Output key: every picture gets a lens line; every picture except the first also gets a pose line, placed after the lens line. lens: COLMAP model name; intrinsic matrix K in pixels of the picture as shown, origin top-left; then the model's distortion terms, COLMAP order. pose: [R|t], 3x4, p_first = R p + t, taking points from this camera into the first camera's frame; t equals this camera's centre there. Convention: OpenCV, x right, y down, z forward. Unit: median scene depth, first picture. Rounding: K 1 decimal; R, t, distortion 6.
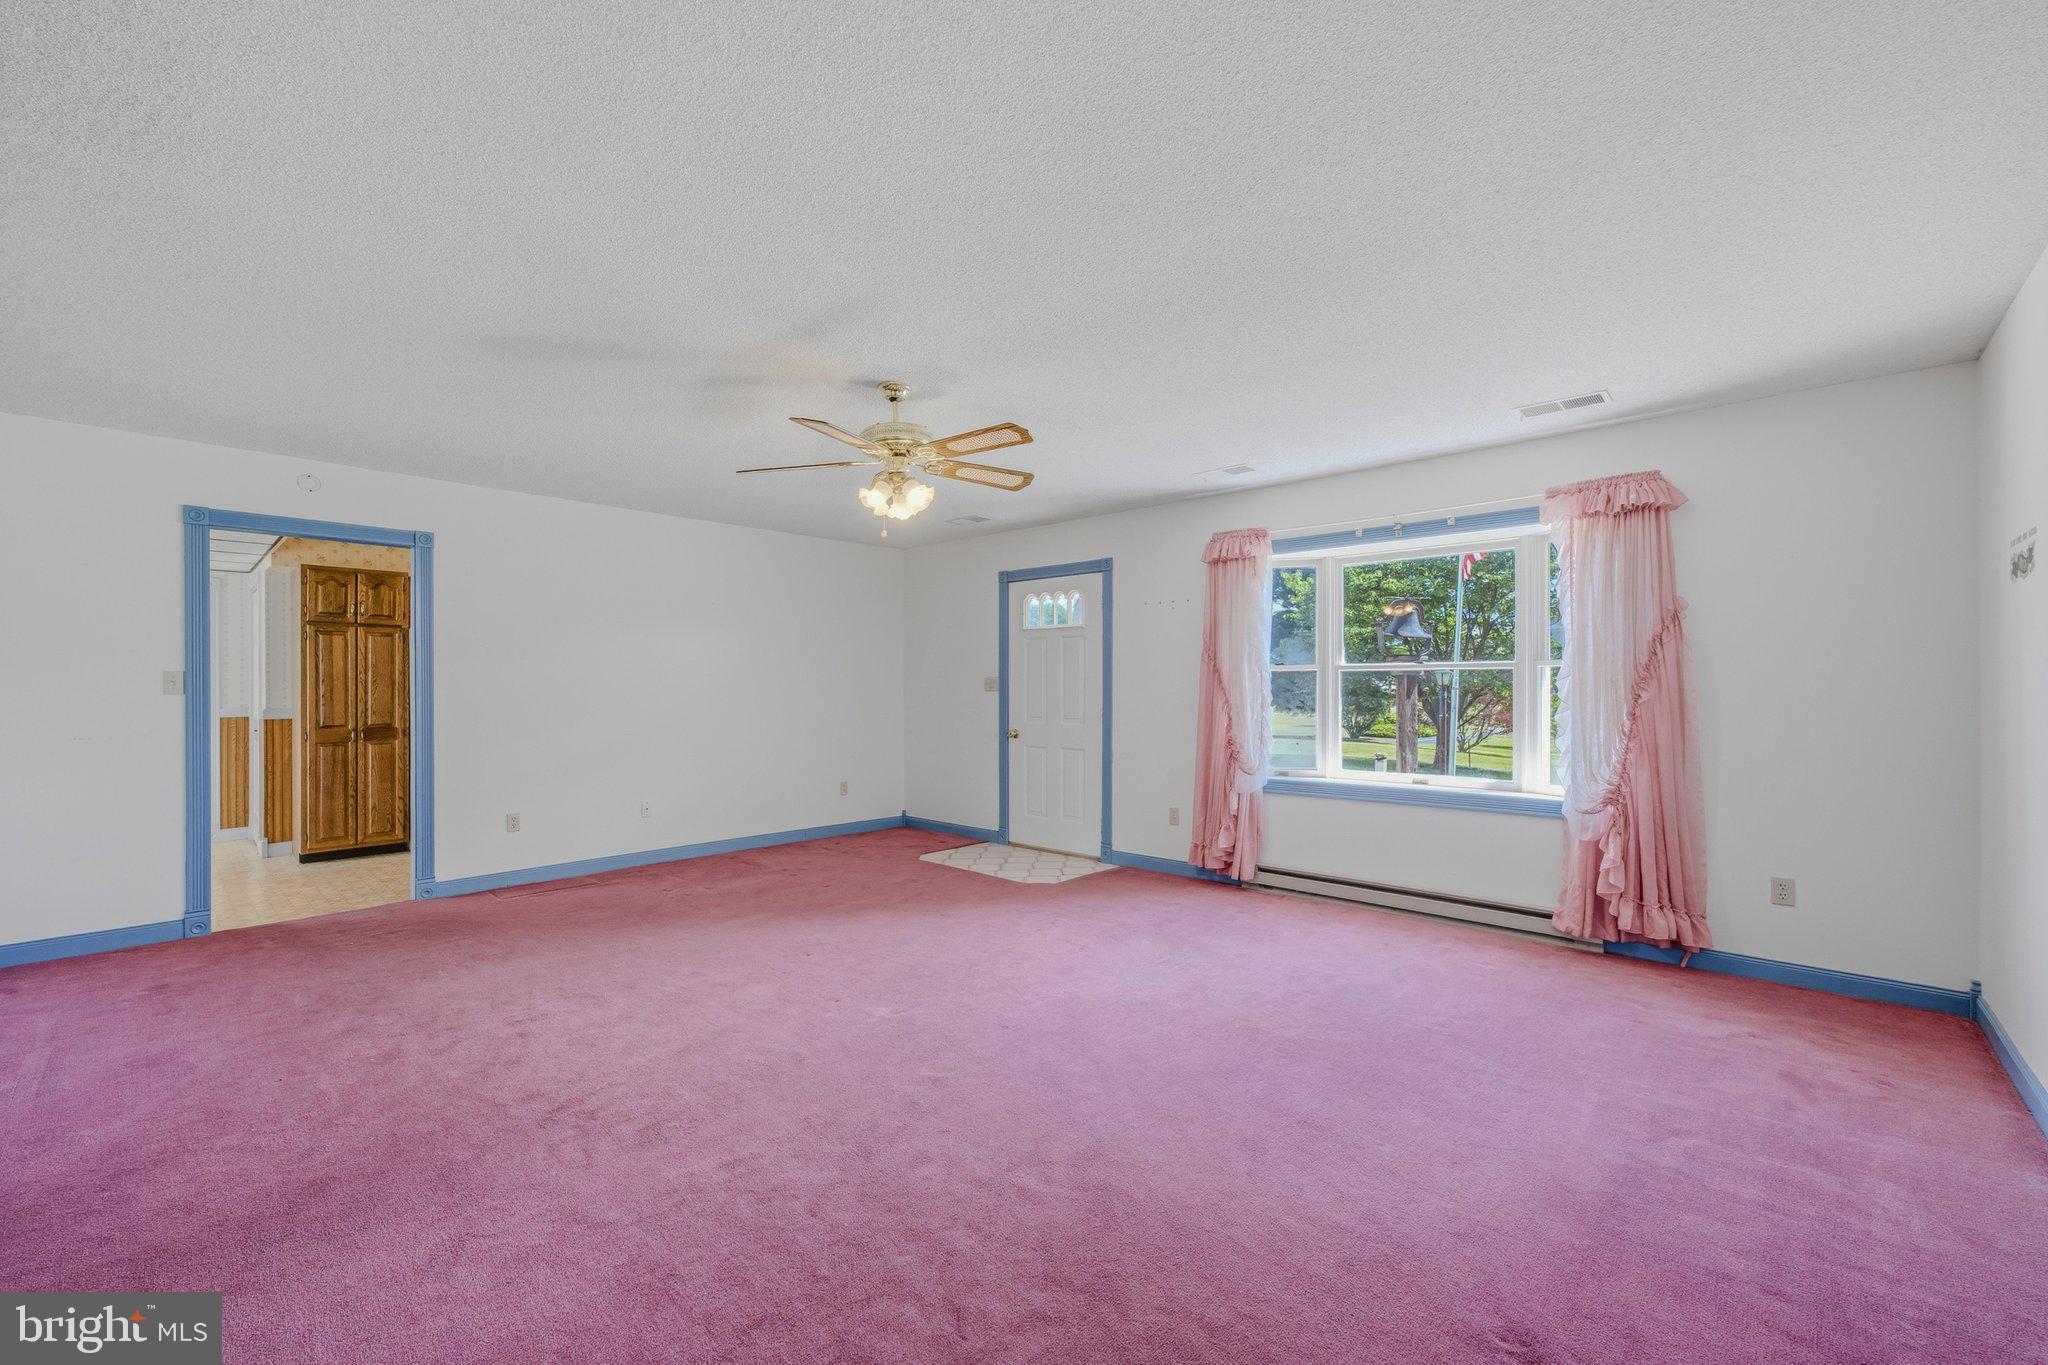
lens RADIAL K [[844.1, 0, 1023.8], [0, 844.1, 685.8], [0, 0, 1]] dist [0.000423, 0.000411]
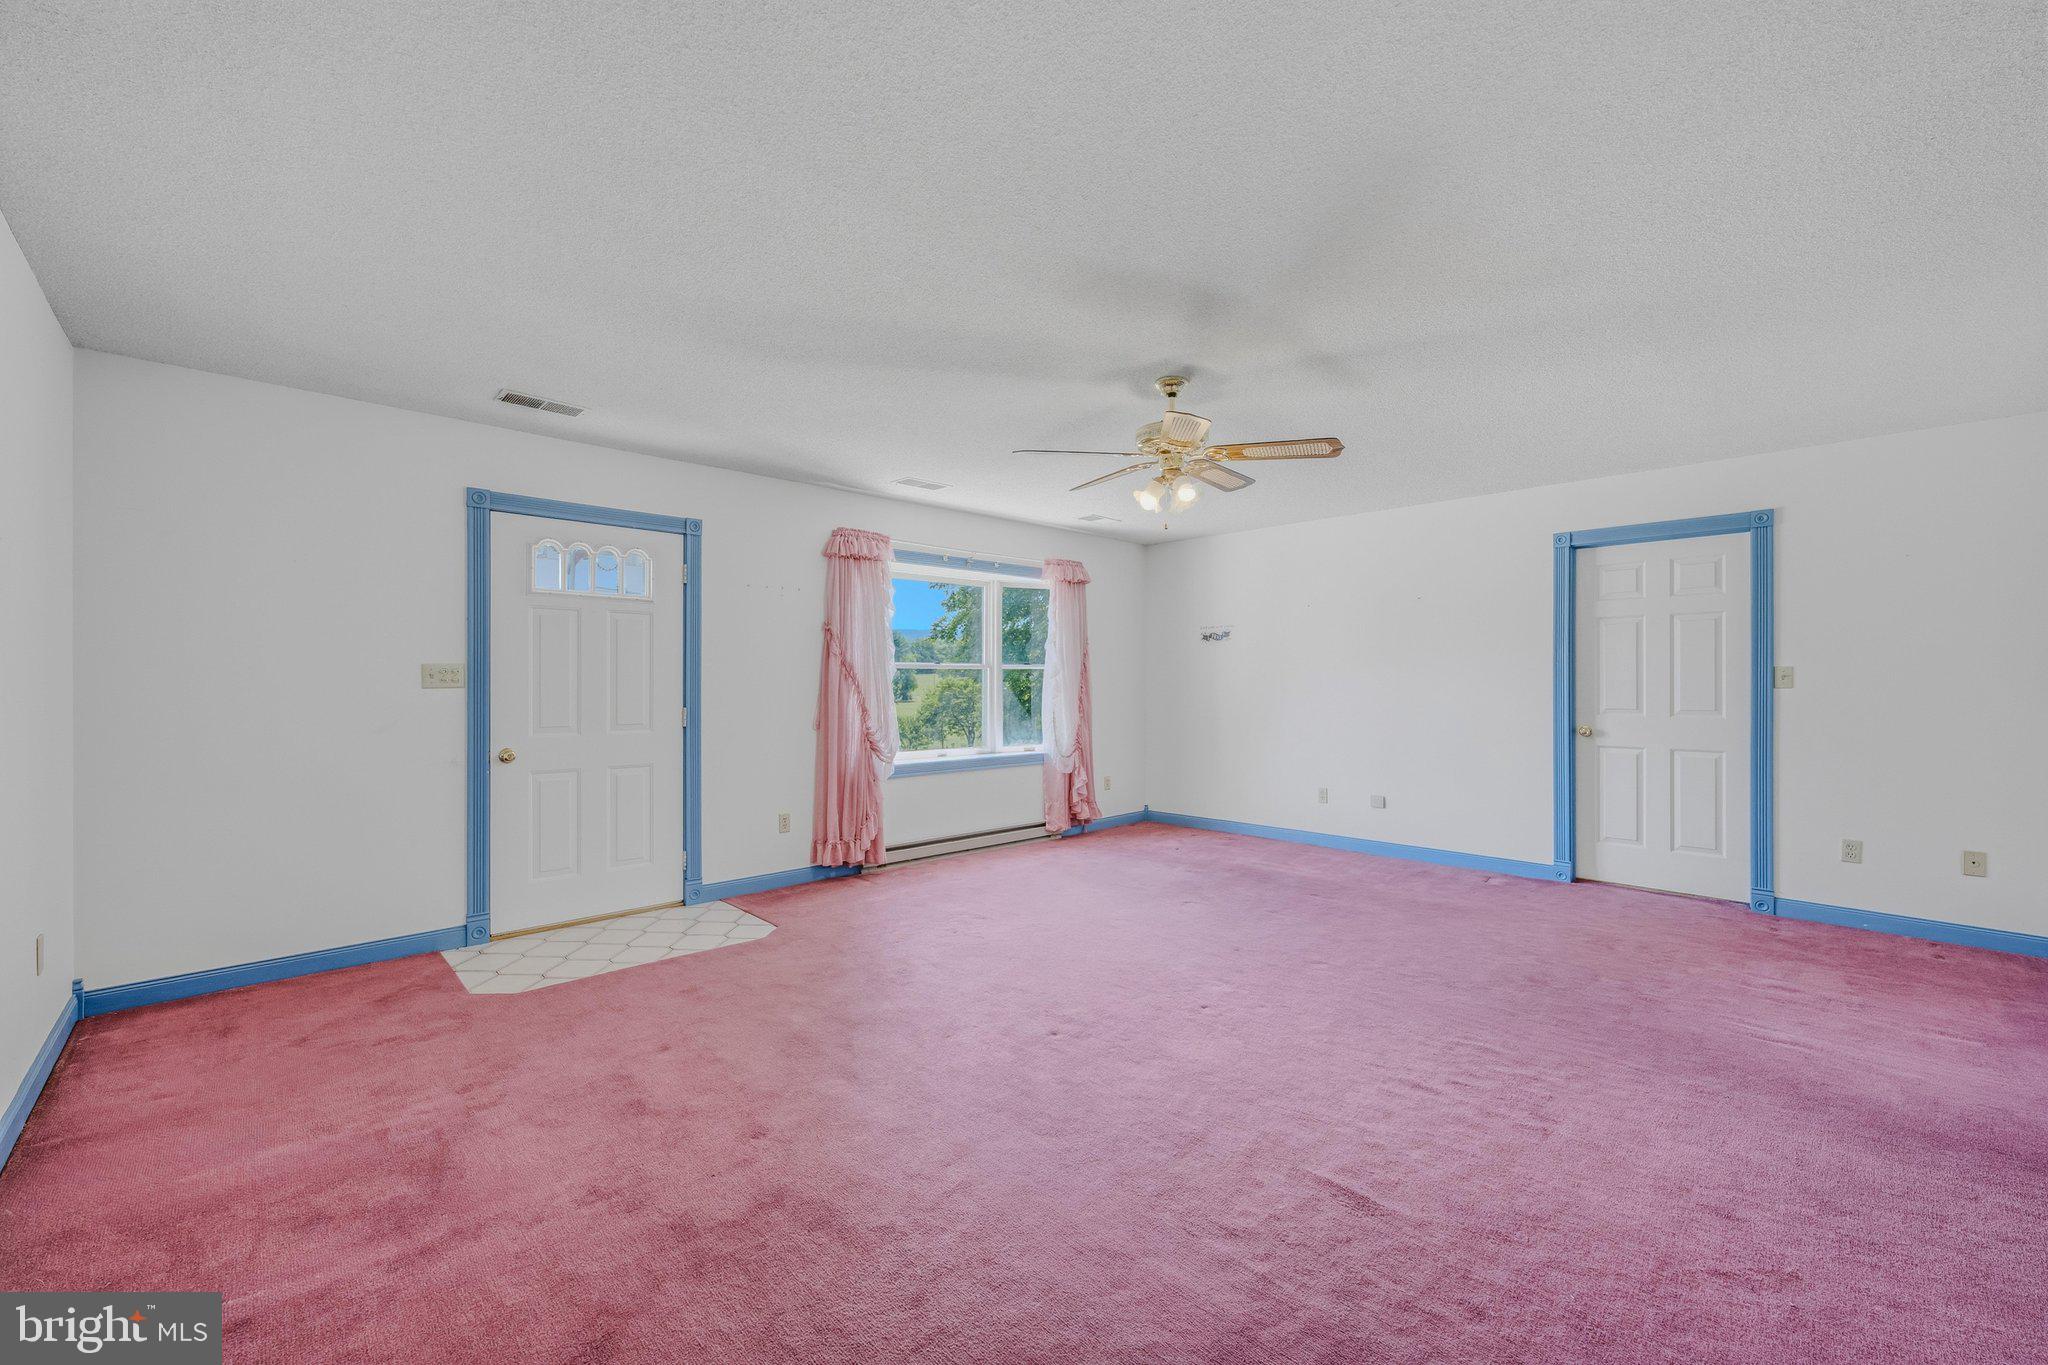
lens RADIAL K [[826.9, 0, 1043.2], [0, 826.9, 679.5], [0, 0, 1]] dist [-0.000132, 0.000062]
pose [[0.061070, 0.004808, 0.998122, -0.766363], [-0.001752, 0.999987, -0.004710, 0.003394], [-0.998132, -0.001461, 0.061078, 0.732336]]
